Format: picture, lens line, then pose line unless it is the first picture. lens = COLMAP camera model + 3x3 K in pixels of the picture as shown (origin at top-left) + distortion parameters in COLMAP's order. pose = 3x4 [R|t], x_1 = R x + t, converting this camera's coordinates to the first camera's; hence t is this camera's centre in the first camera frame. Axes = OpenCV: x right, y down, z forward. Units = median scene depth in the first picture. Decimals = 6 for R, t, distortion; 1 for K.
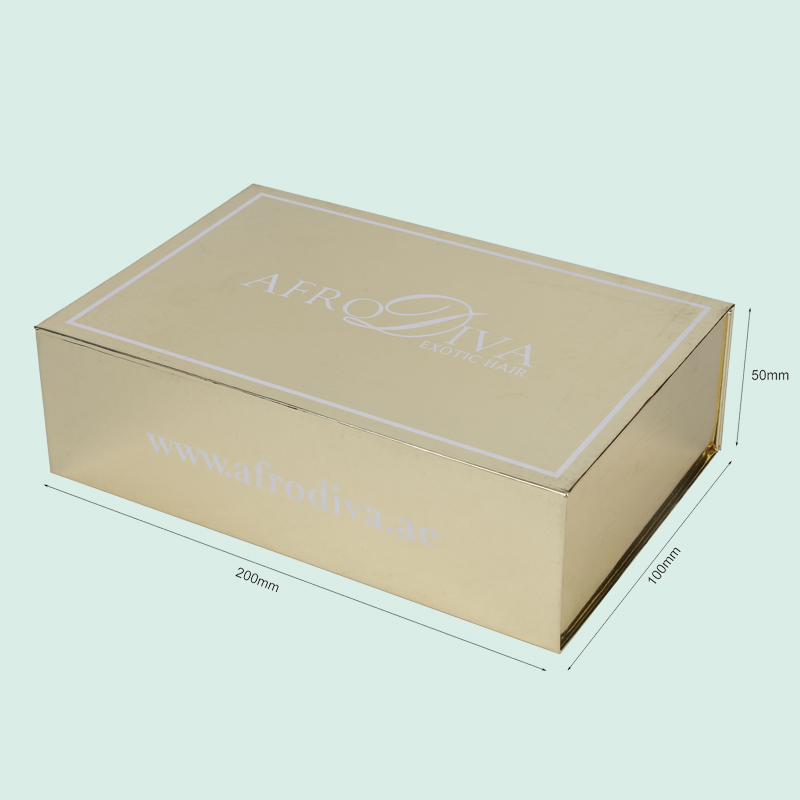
lens RADIAL K [[1904.4, 0, 399.0], [0, 1904.4, 400.4], [0, 0, 1]] dist [0.114577, 0.000000]
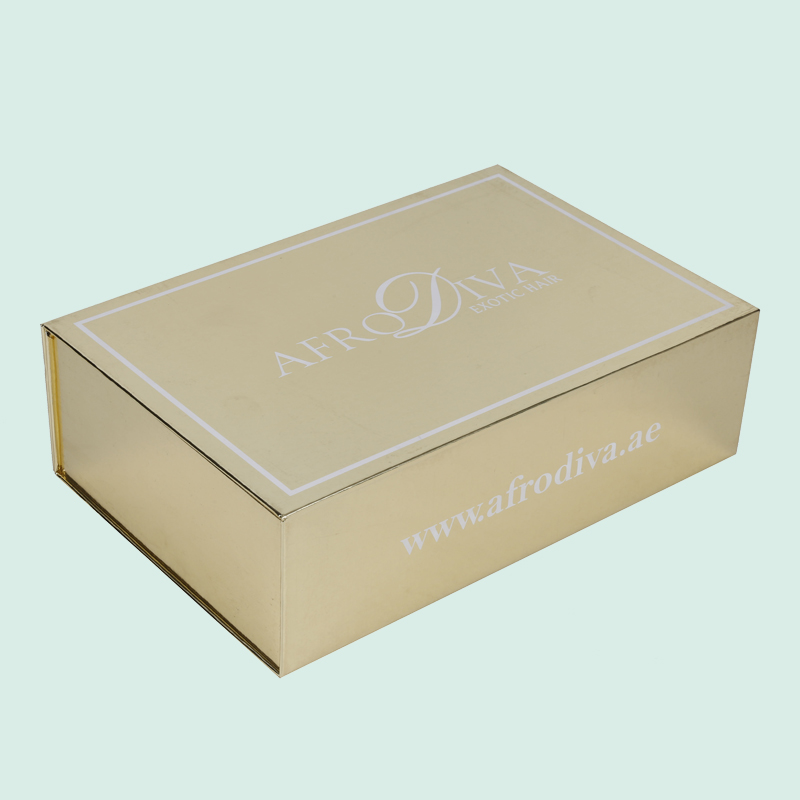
lens RADIAL K [[1903.3, 0, 399.4], [0, 1903.3, 400.4], [0, 0, 1]] dist [0.067796, 0.000000]
pose [[0.364530, -0.504921, 0.782414, -0.800574], [0.464476, 0.826834, 0.317186, -0.322798], [-0.807081, 0.247789, 0.535930, 0.501725]]
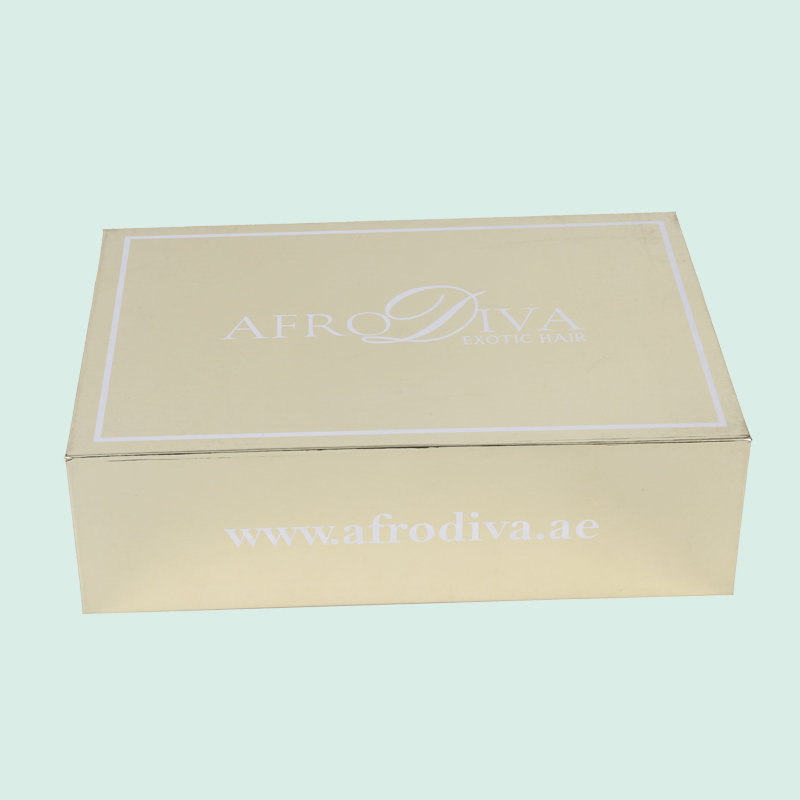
lens RADIAL K [[1866.7, 0, 401.7], [0, 1866.7, 398.1], [0, 0, 1]] dist [0.145077, 0.000000]
pose [[0.844426, -0.312177, 0.435304, -0.420408], [0.286460, 0.949839, 0.125483, -0.126055], [-0.452642, 0.018736, 0.891496, 0.189054]]
